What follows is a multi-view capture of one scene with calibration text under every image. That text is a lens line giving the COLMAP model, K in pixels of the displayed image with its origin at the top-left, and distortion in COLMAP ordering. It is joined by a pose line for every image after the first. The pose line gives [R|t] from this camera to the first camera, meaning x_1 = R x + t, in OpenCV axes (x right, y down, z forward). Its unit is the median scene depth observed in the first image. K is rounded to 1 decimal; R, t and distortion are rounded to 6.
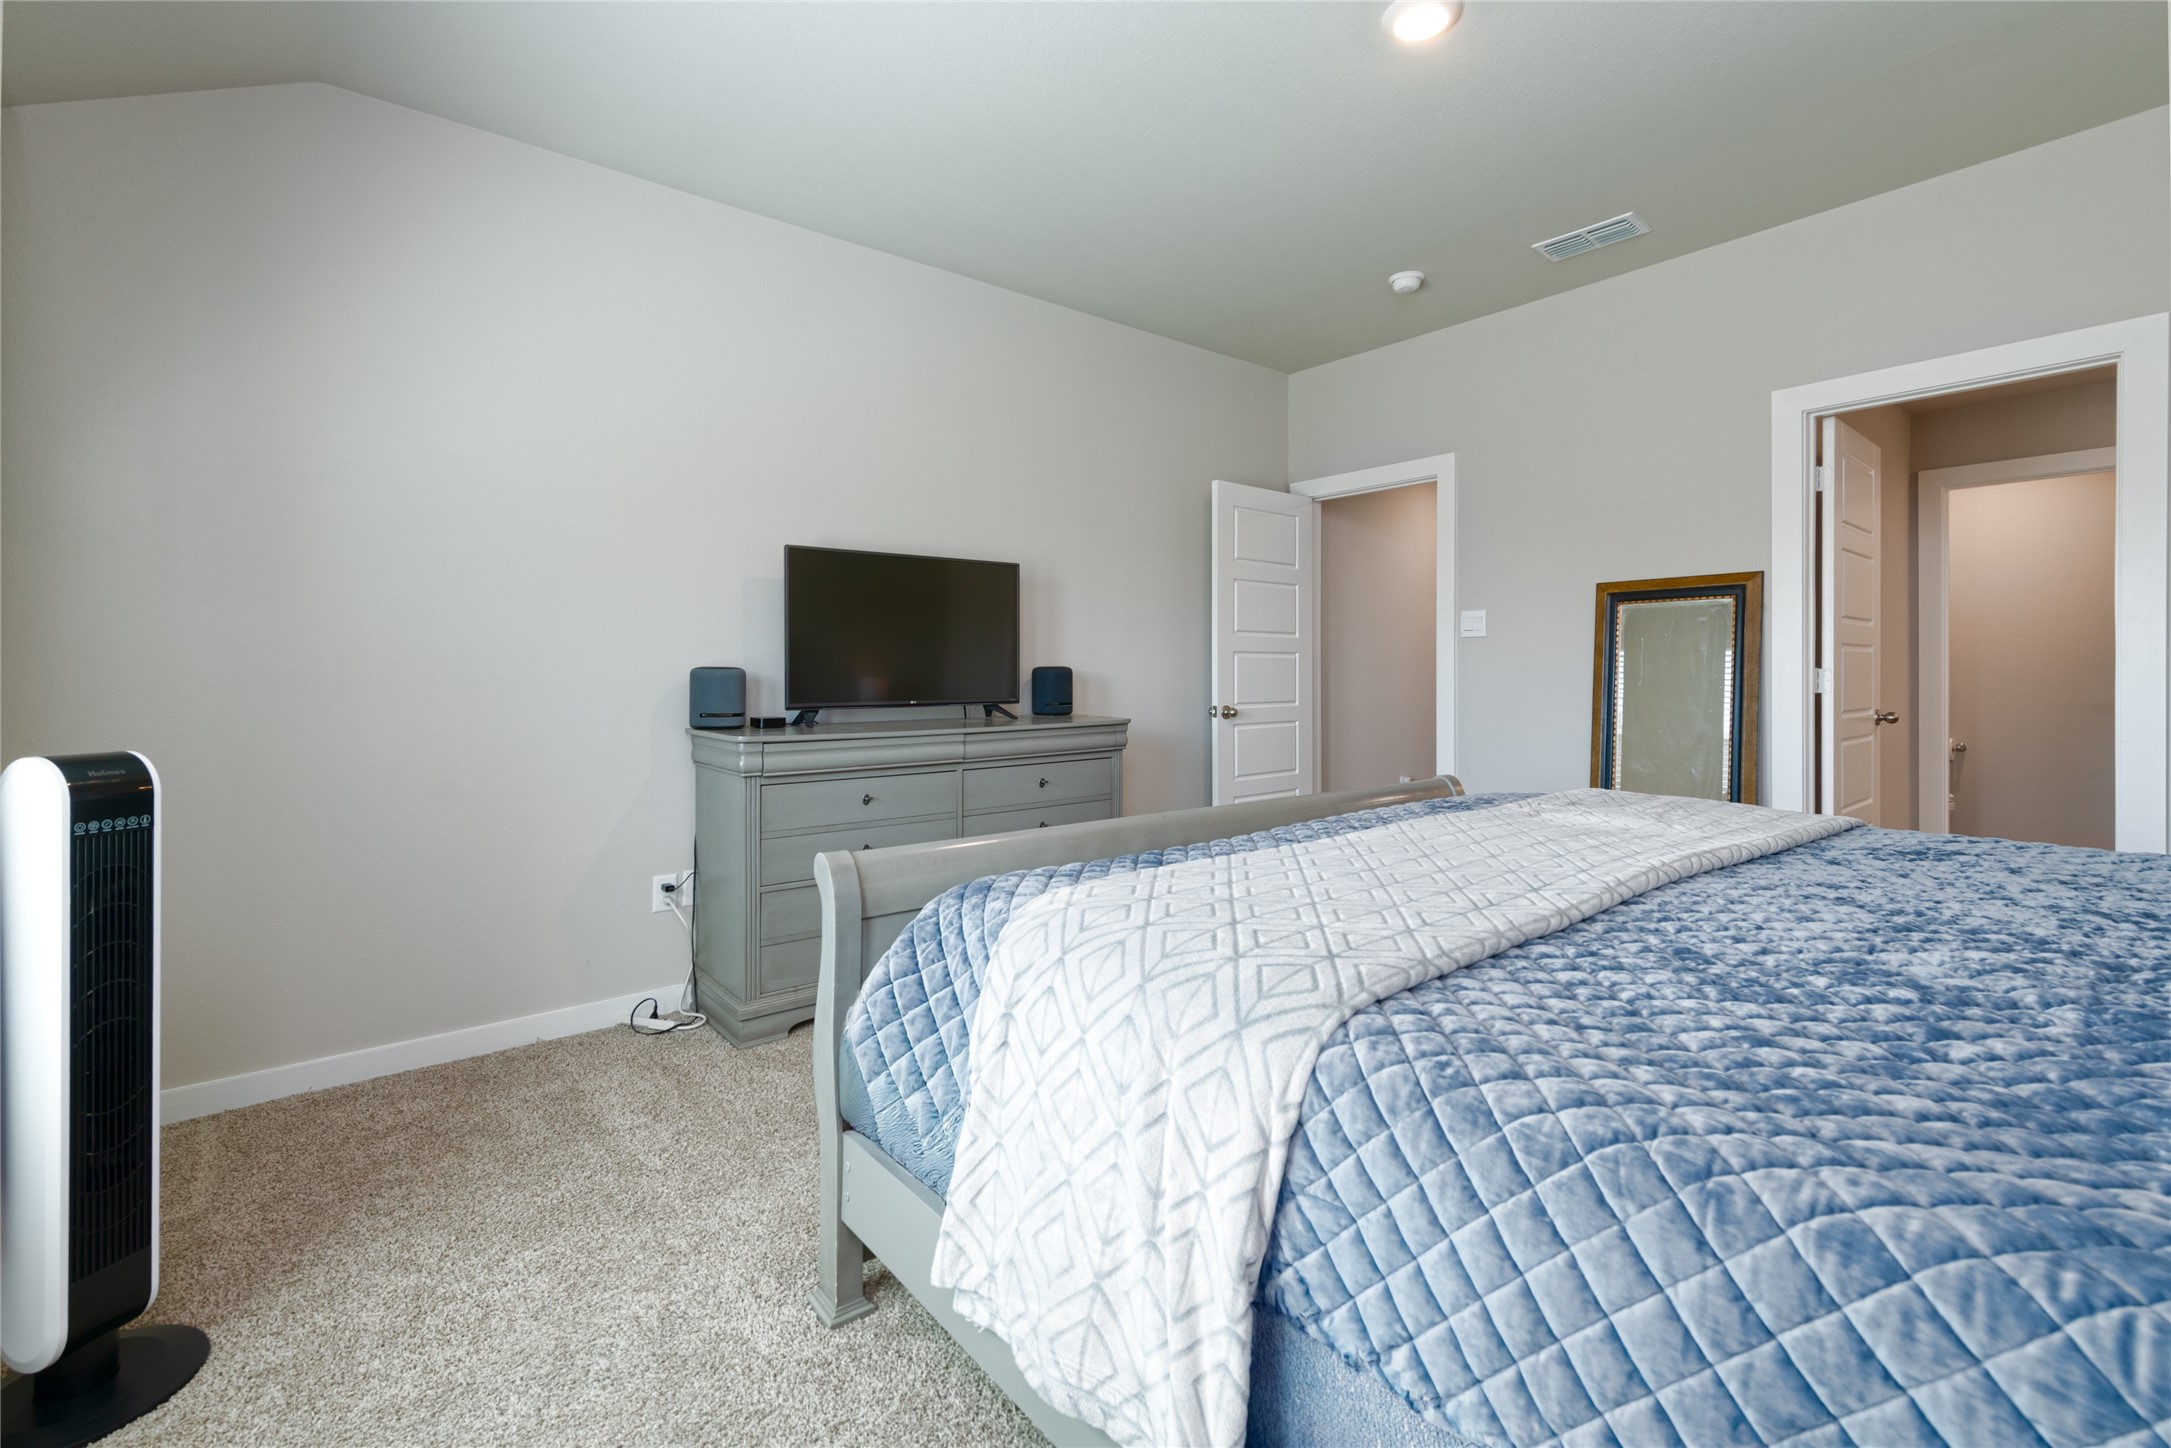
lens RADIAL K [[961.8, 0, 1080.9], [0, 961.8, 673.4], [0, 0, 1]] dist [0.001130, 0.000155]
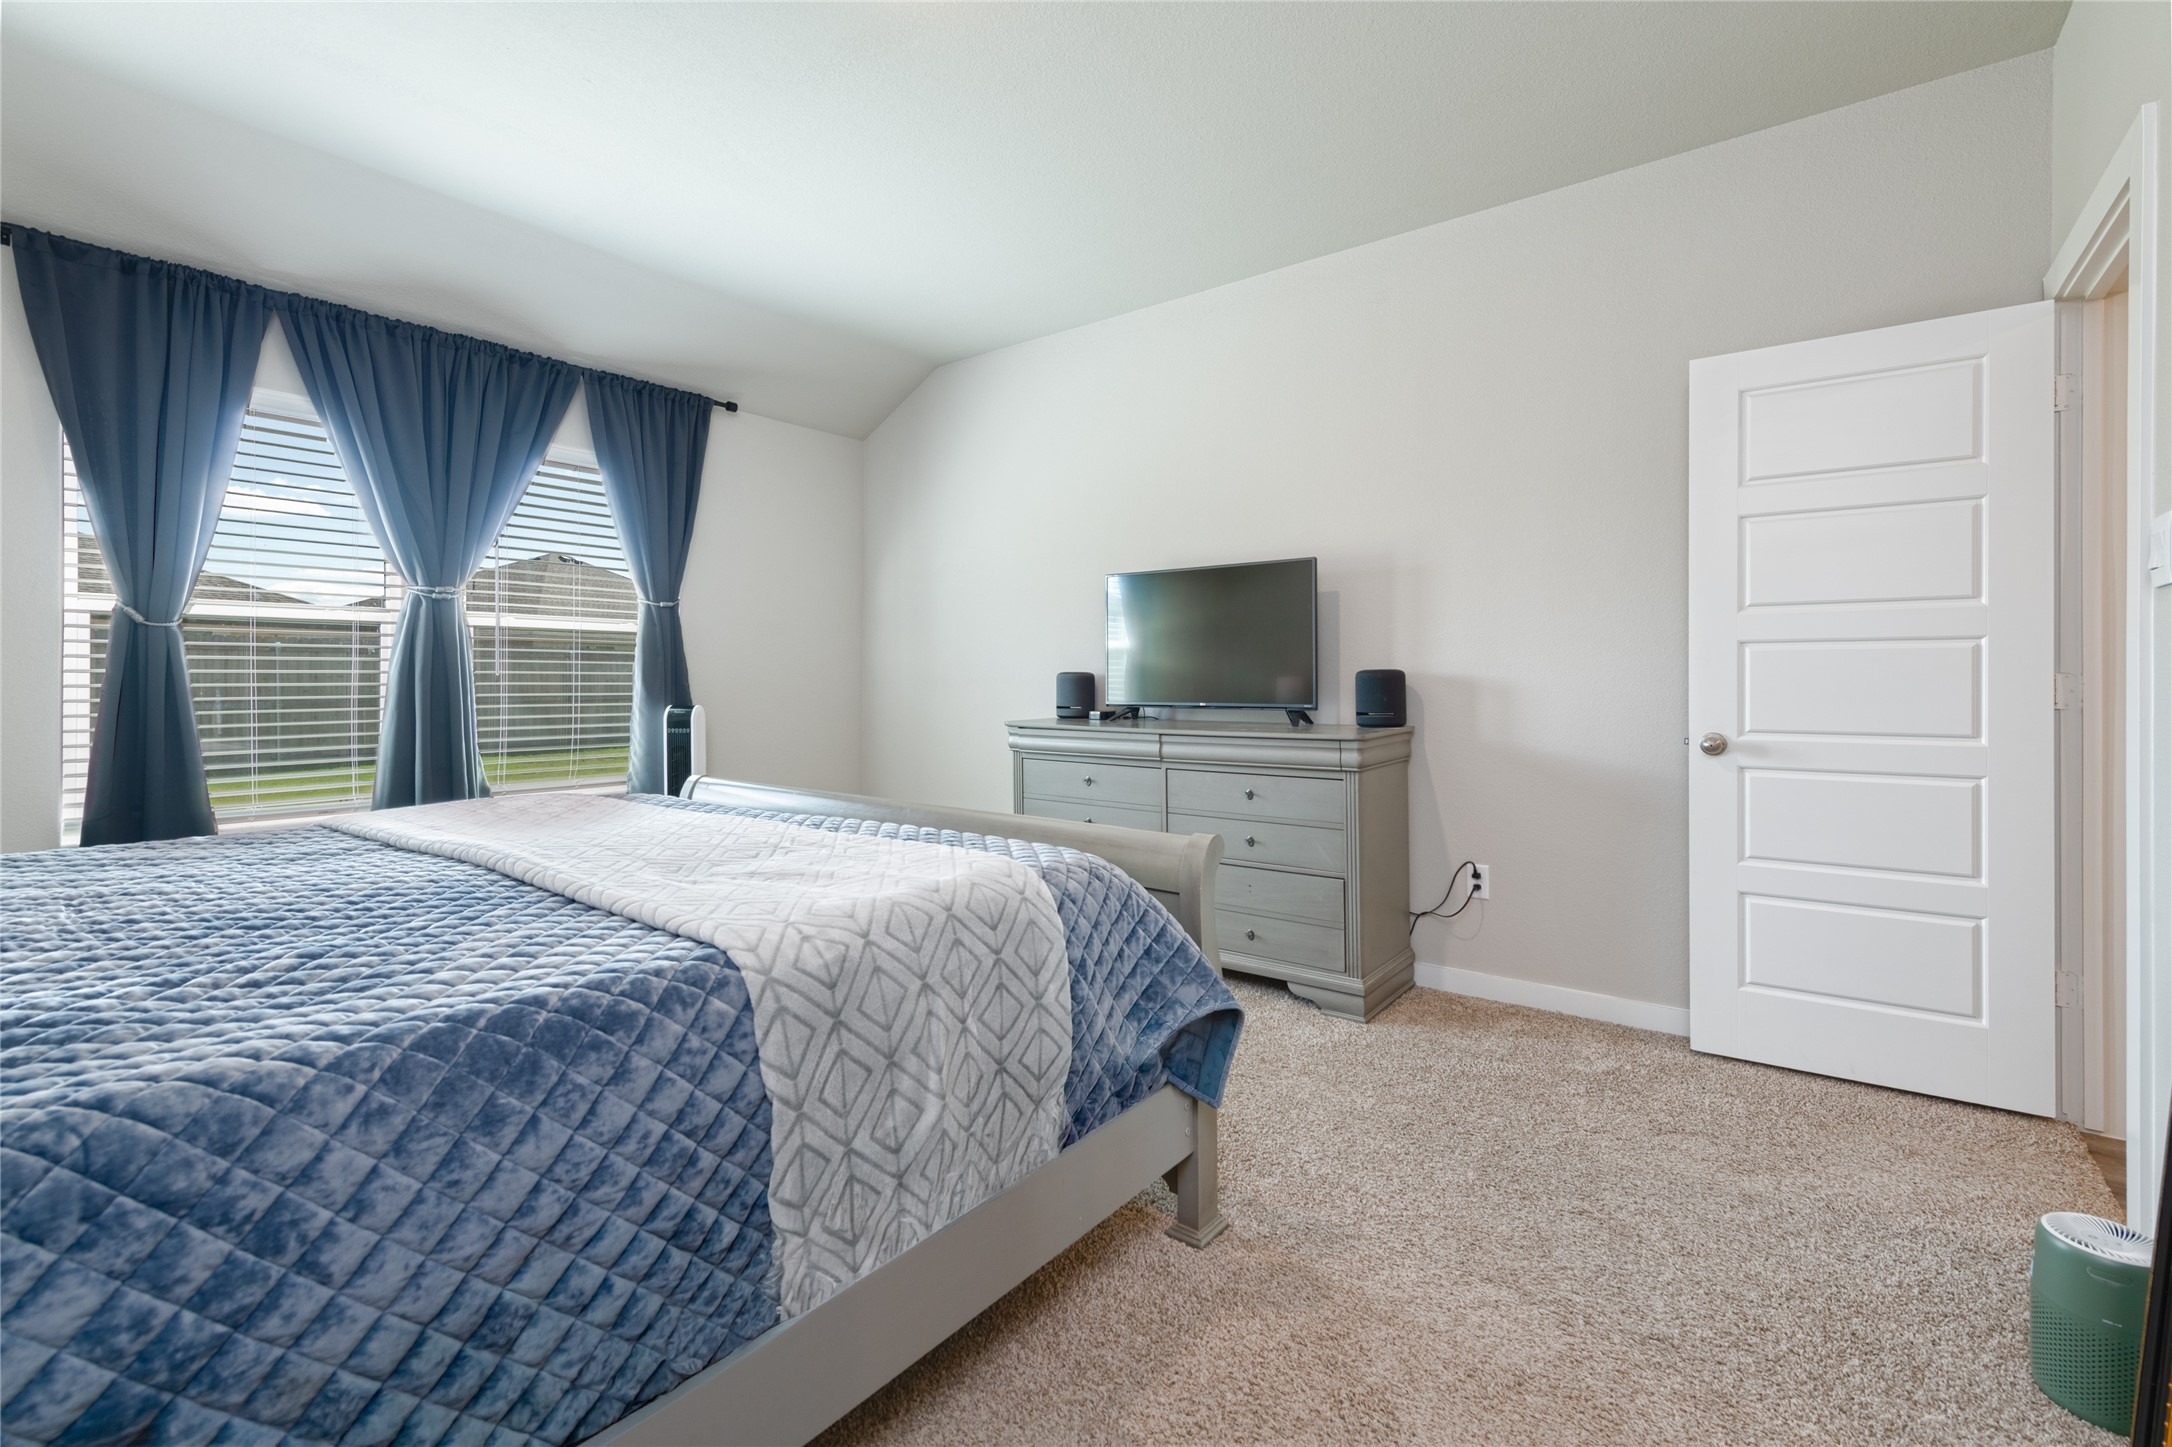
lens RADIAL K [[962.2, 0, 1081.4], [0, 962.2, 672.9], [0, 0, 1]] dist [0.001130, 0.000155]
pose [[0.228284, 0.000070, -0.973595, 0.810211], [-0.000839, 1.000000, -0.000125, -0.004497], [0.973594, 0.000845, 0.228284, 0.607941]]
